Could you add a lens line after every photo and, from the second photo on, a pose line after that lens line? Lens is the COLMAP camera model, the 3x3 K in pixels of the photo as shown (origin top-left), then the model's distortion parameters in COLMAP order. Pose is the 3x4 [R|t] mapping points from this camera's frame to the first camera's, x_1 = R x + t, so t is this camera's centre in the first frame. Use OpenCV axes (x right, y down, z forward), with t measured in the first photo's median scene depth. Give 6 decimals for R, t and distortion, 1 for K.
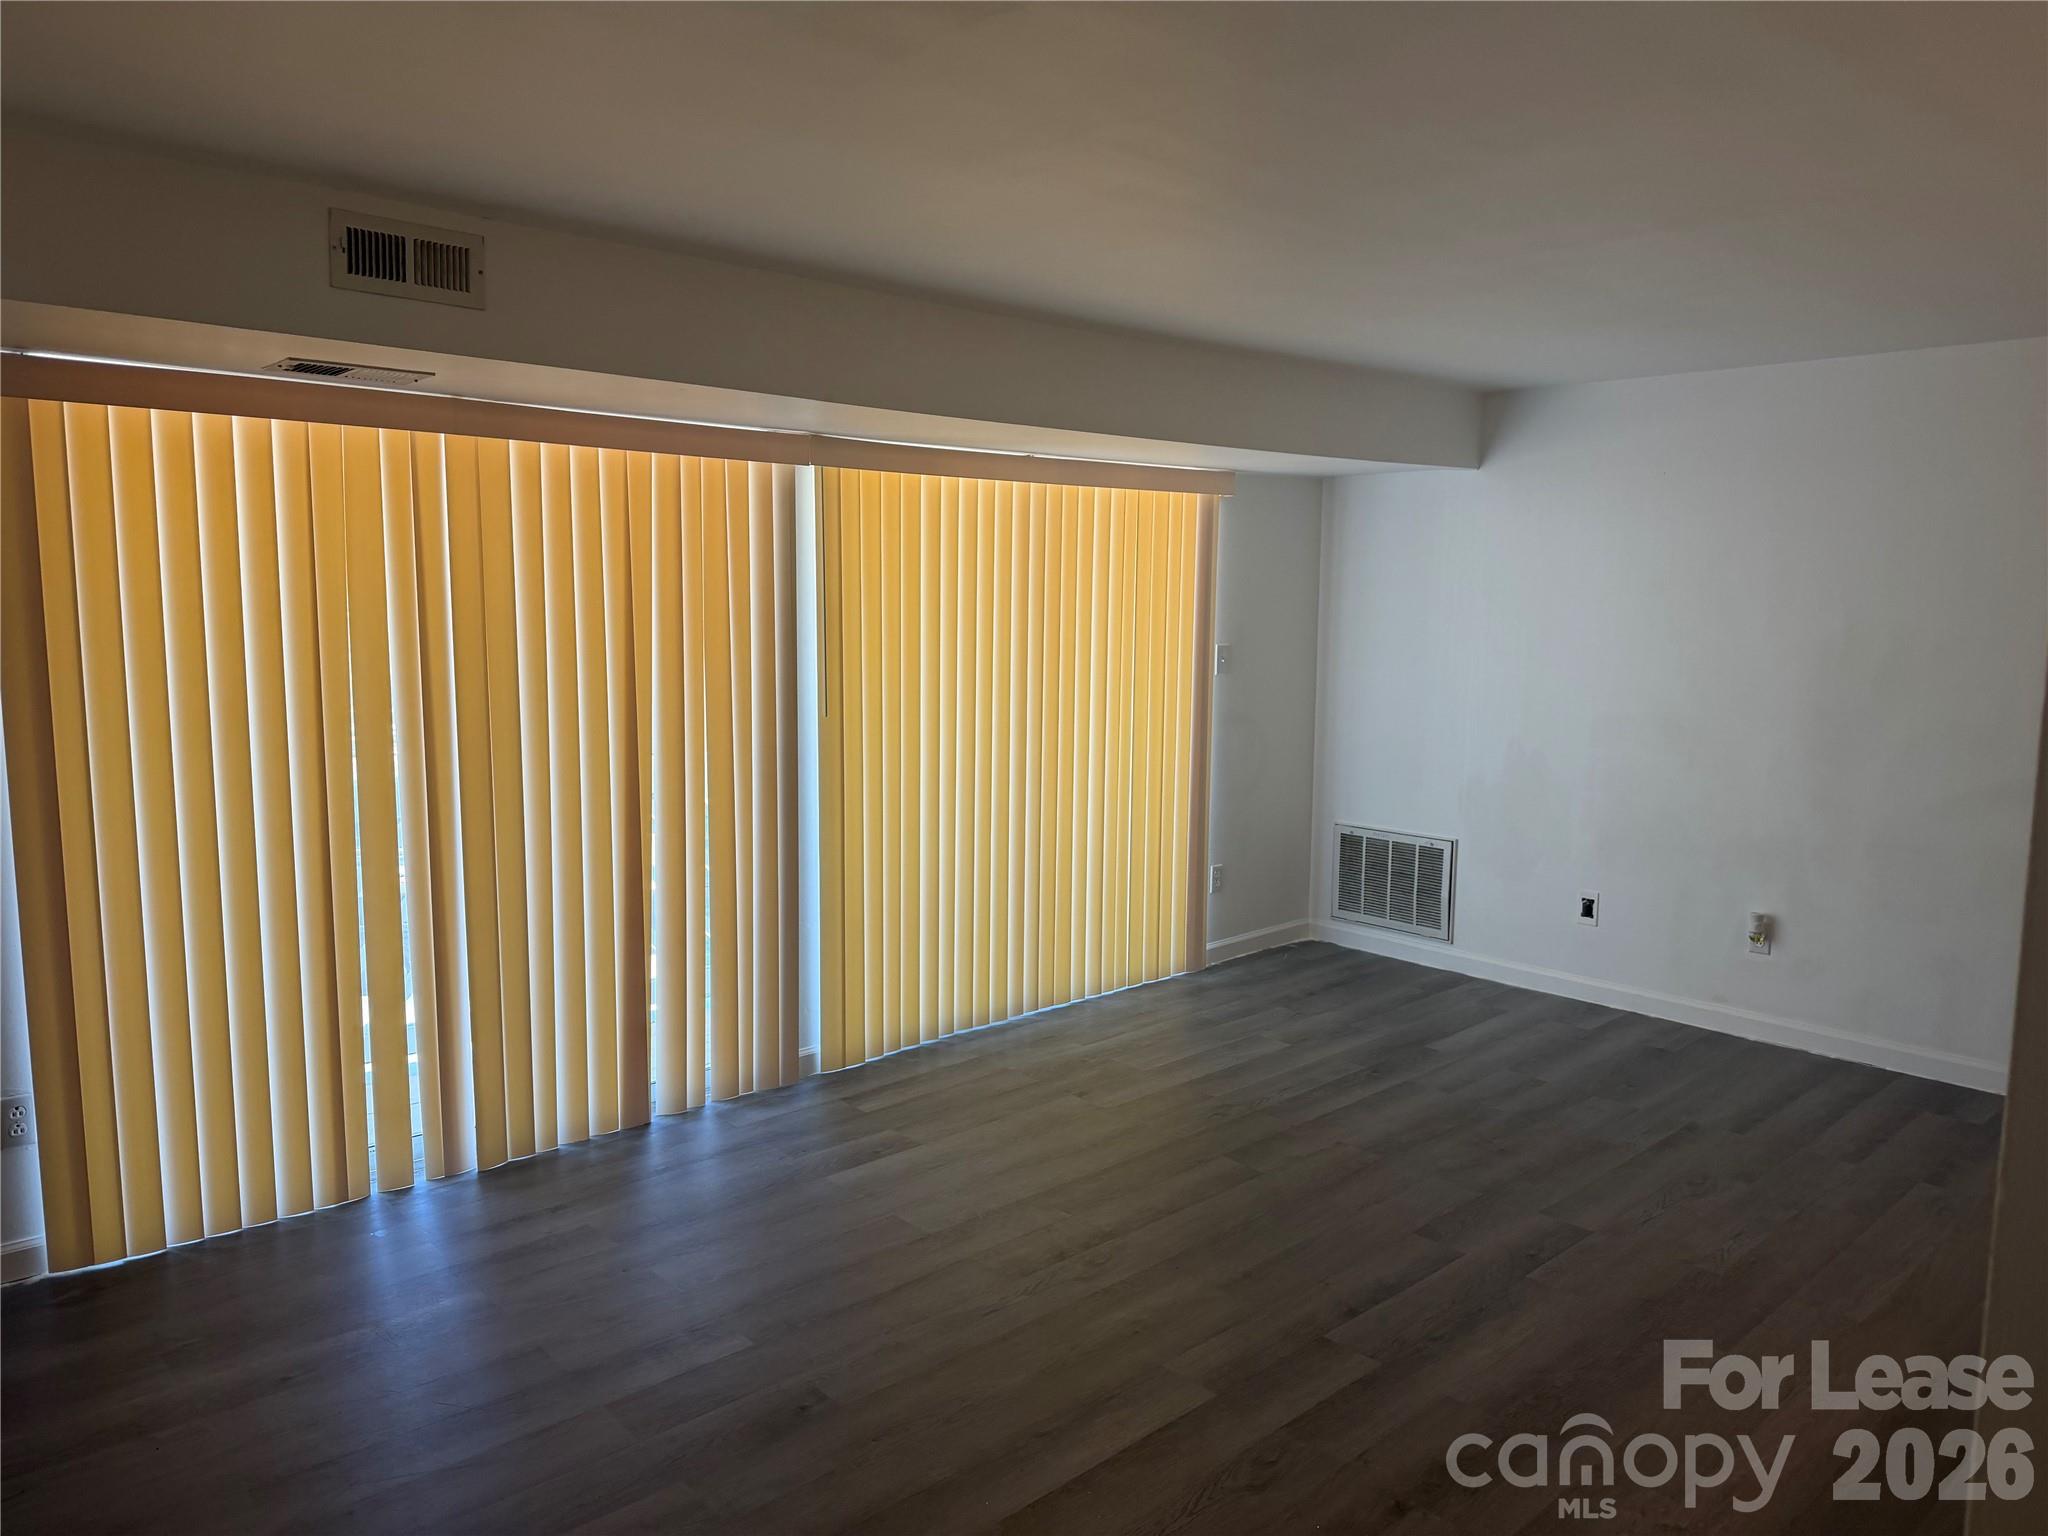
lens RADIAL K [[1422.2, 0, 1020.4], [0, 1422.2, 765.7], [0, 0, 1]] dist [0.008486, -0.002401]
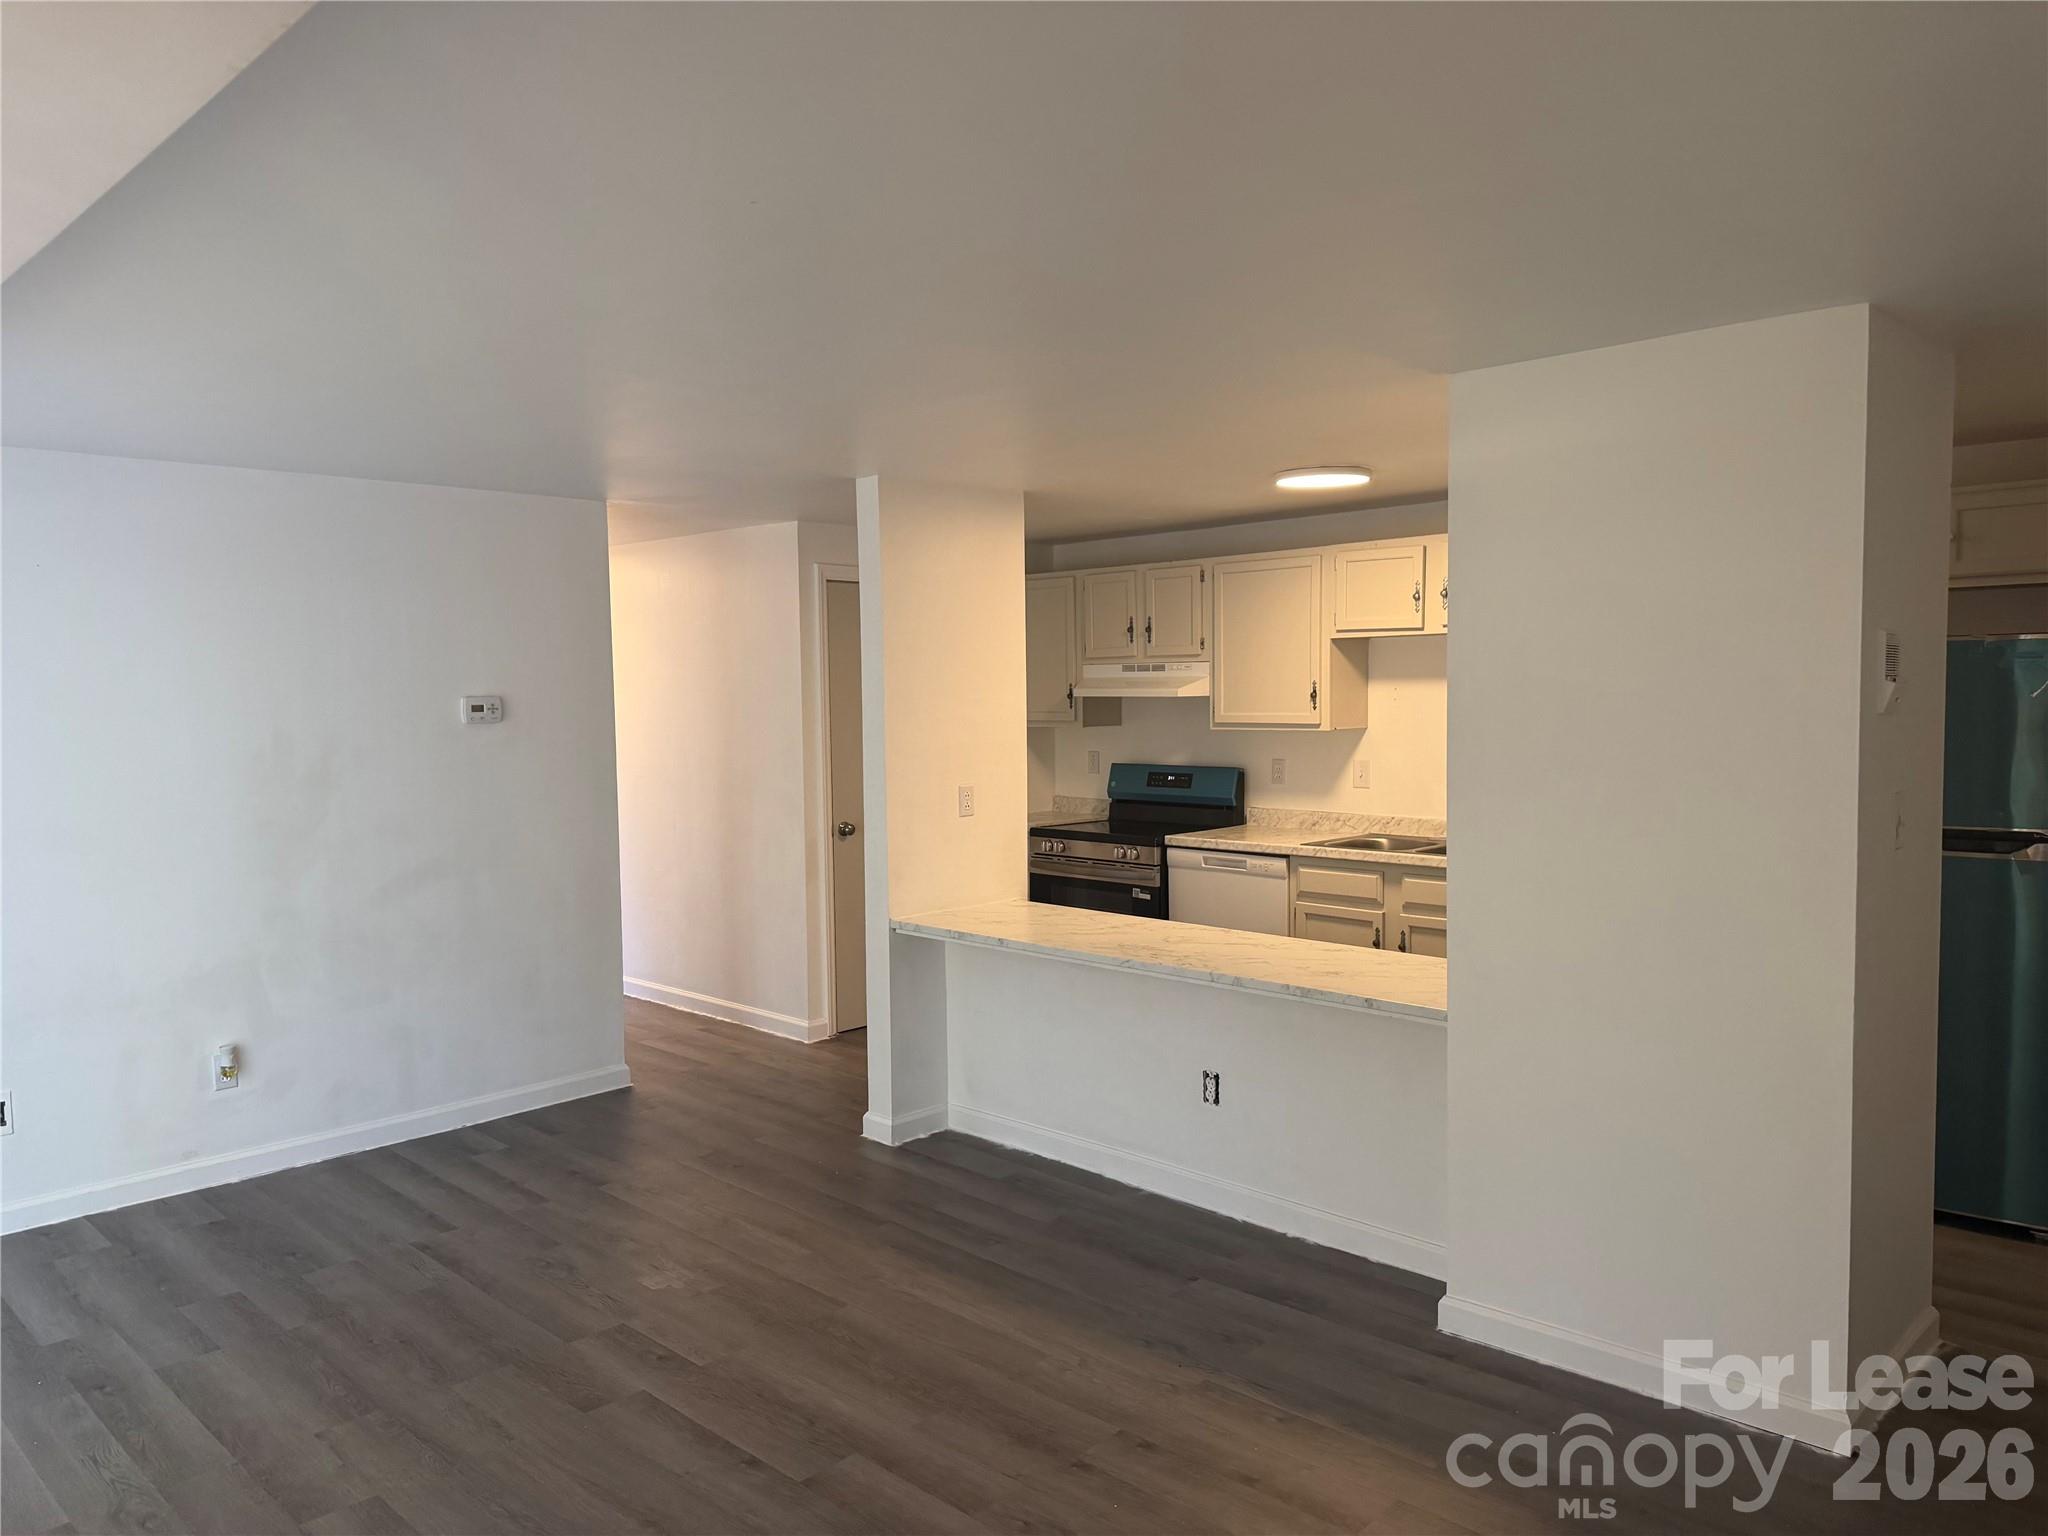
lens RADIAL K [[1422.2, 0, 1021.0], [0, 1422.2, 770.6], [0, 0, 1]] dist [0.008486, -0.002401]
pose [[-0.050083, -0.067147, 0.996485, -0.481738], [0.137493, 0.987774, 0.073470, -0.081305], [-0.989236, 0.140689, -0.040238, 0.554364]]
